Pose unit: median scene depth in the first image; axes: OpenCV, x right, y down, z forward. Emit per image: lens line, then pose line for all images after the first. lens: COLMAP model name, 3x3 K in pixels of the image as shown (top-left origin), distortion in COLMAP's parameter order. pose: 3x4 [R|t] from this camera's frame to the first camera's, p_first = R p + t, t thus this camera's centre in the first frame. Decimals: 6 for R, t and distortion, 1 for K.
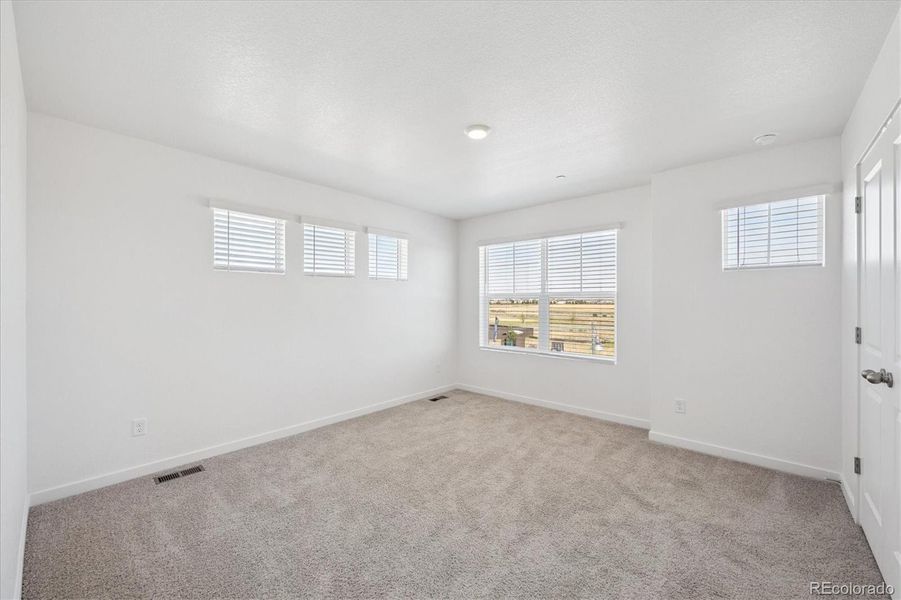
lens RADIAL K [[359.9, 0, 450.5], [0, 359.9, 300.0], [0, 0, 1]] dist [-0.007756, 0.000124]
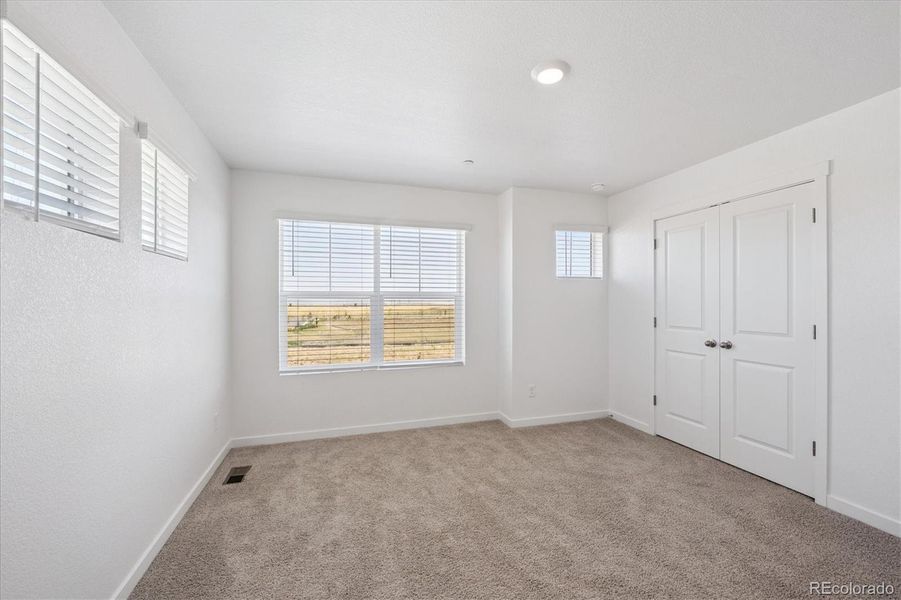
lens RADIAL K [[367.0, 0, 450.5], [0, 367.0, 300.0], [0, 0, 1]] dist [-0.004428, -0.000254]
pose [[0.505076, 0.002564, 0.863071, -0.506537], [-0.002142, 0.999996, -0.001717, -0.000662], [-0.863072, -0.000982, 0.505079, 0.588690]]
